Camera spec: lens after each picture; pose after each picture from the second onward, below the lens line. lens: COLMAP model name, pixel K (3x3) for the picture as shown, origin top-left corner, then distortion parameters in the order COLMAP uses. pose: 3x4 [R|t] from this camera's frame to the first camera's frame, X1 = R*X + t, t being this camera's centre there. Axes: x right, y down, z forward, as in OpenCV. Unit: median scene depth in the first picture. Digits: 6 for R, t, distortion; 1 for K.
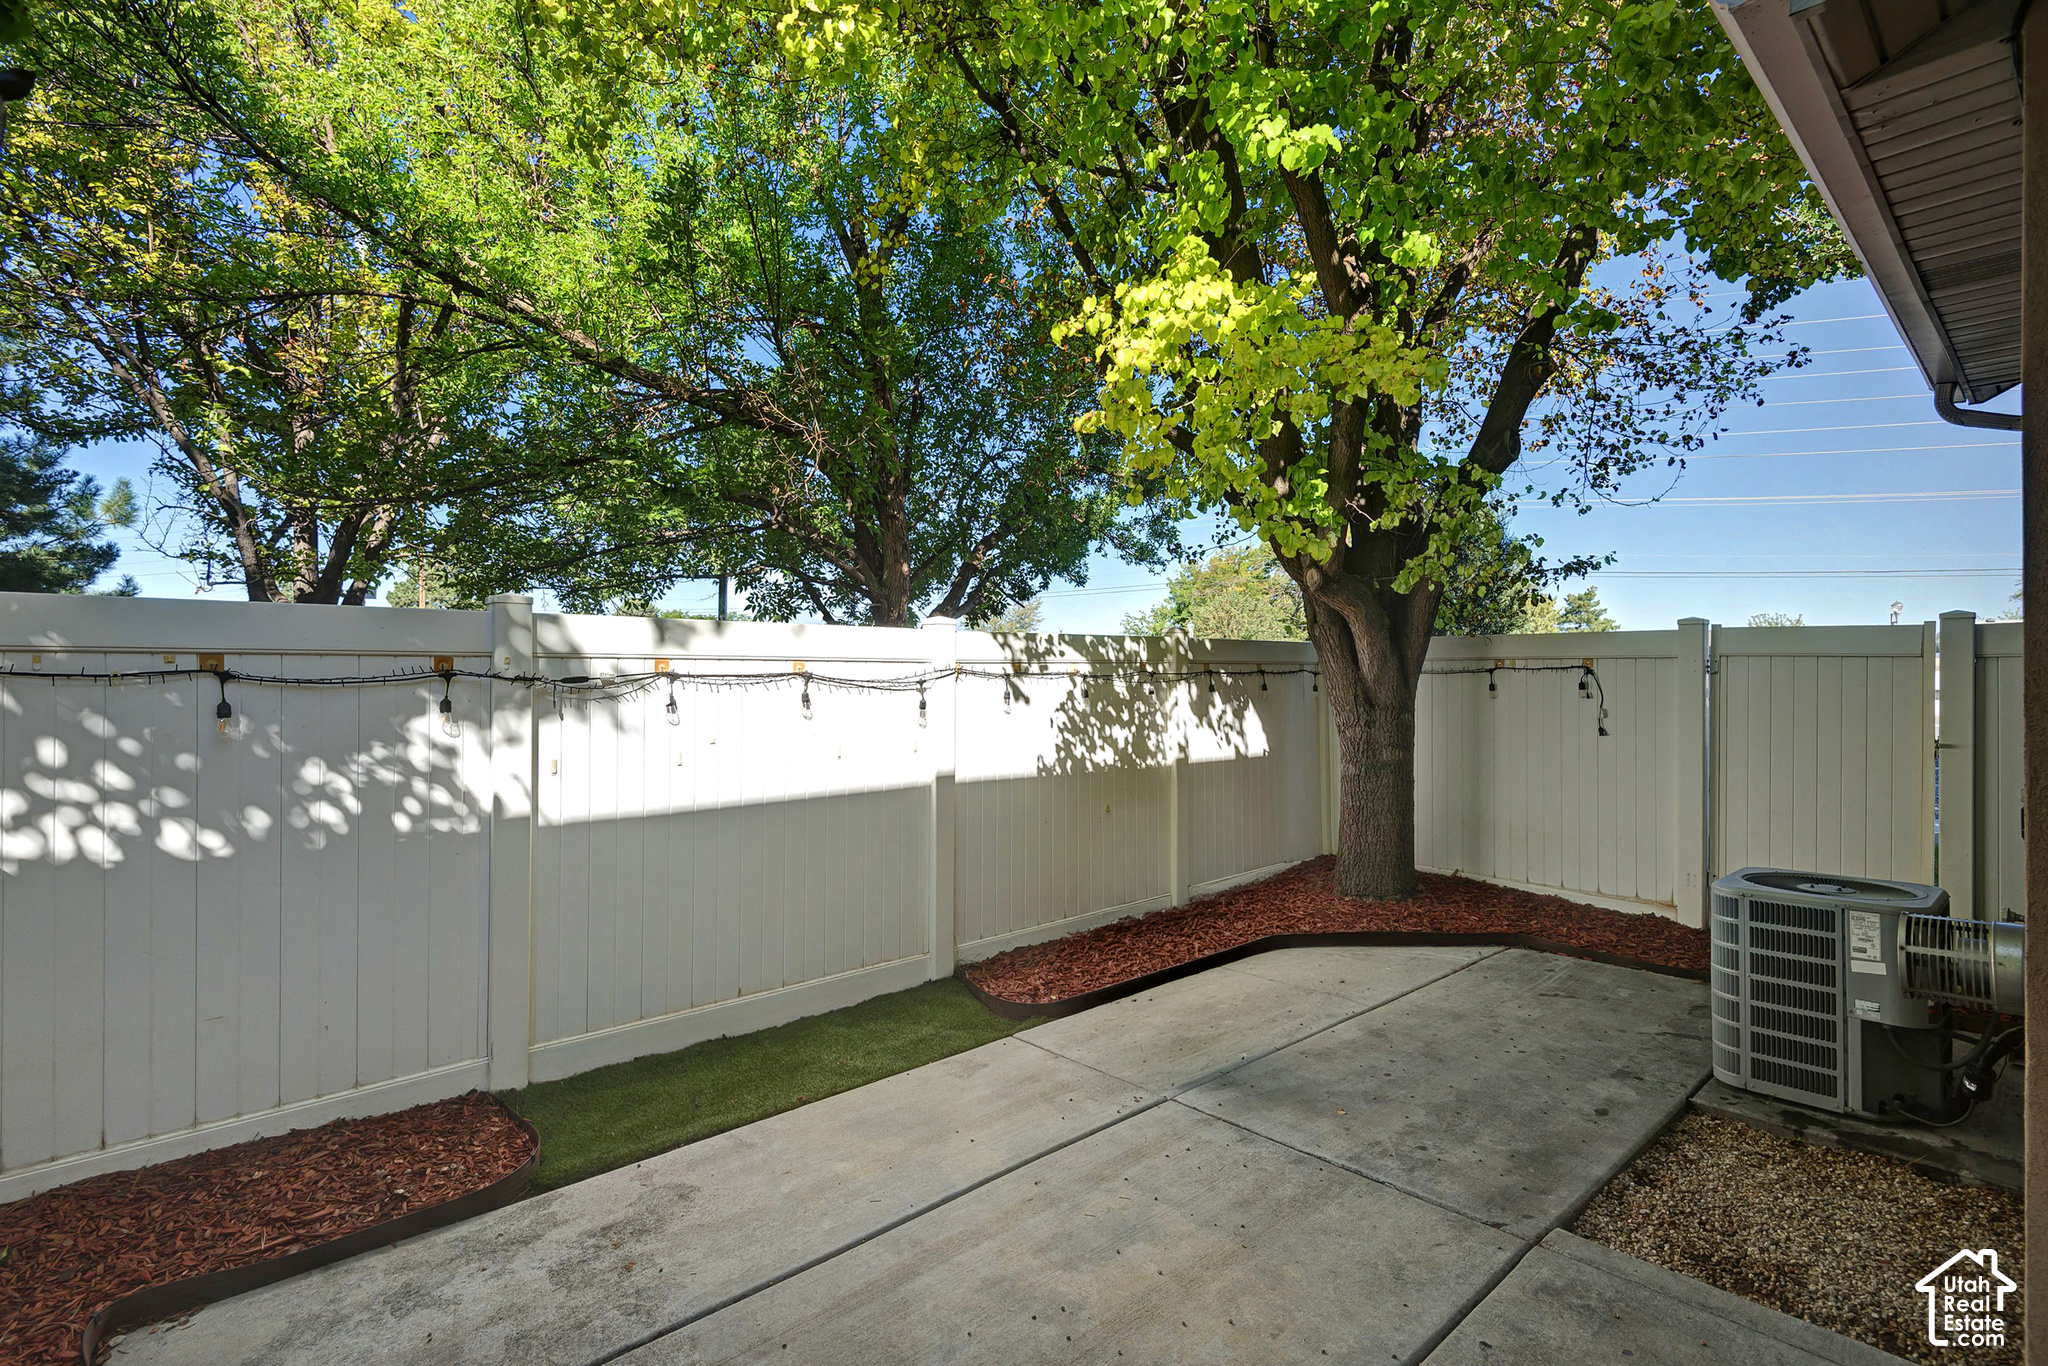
lens RADIAL K [[945.9, 0, 1012.6], [0, 945.9, 672.7], [0, 0, 1]] dist [0.017456, -0.007575]
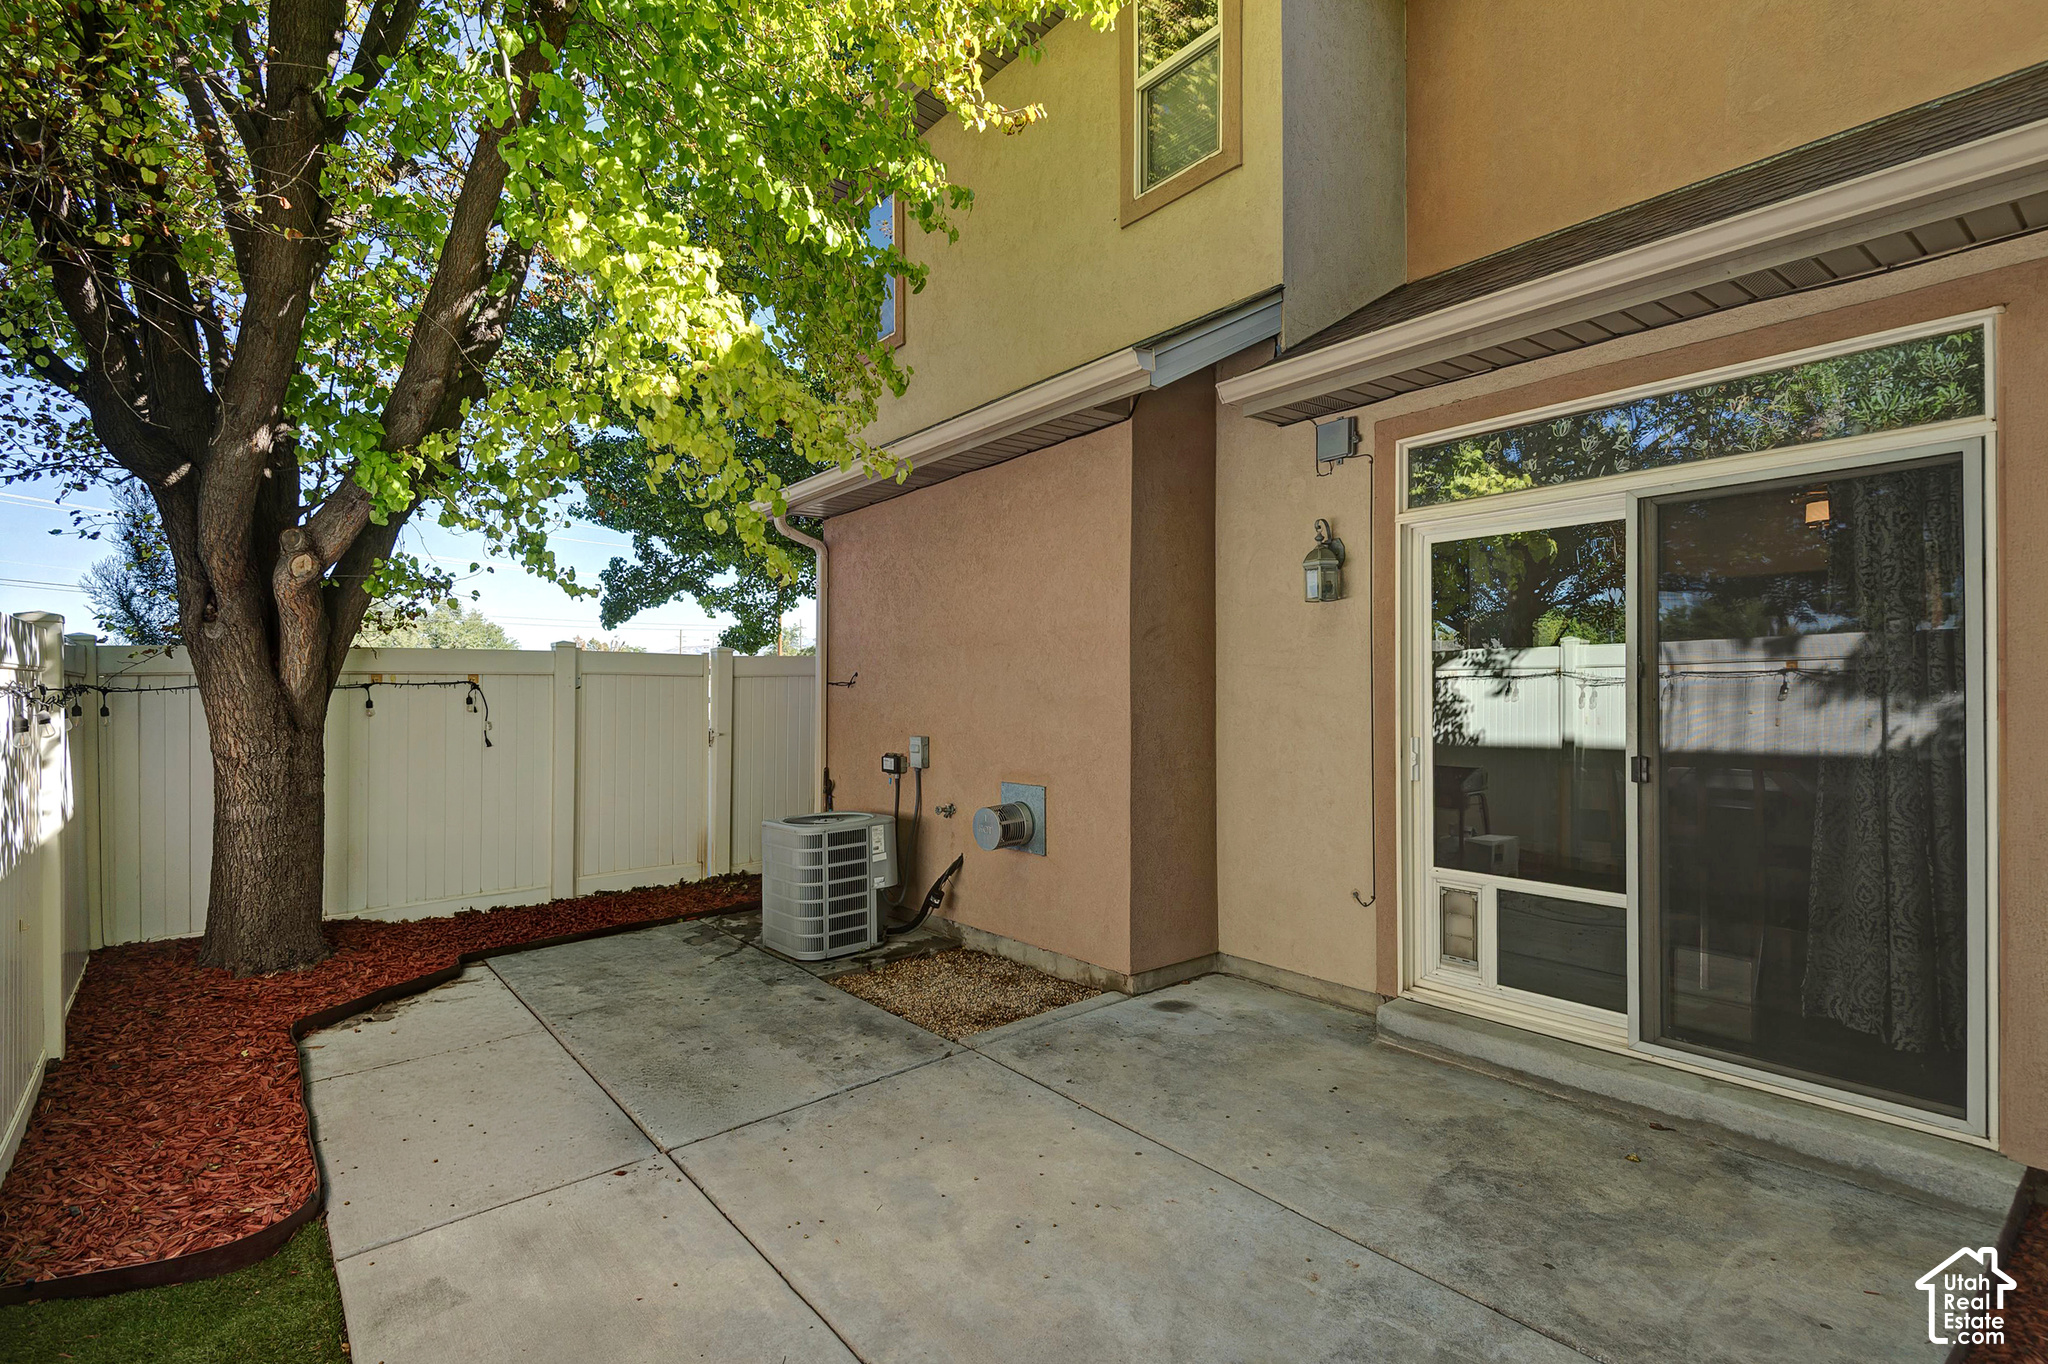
lens RADIAL K [[945.9, 0, 1011.4], [0, 945.9, 686.3], [0, 0, 1]] dist [0.017456, -0.007575]
pose [[0.055658, 0.002344, 0.998447, -0.725552], [0.004867, 0.999985, -0.002619, 0.006782], [-0.998438, 0.005005, 0.055646, 0.613813]]
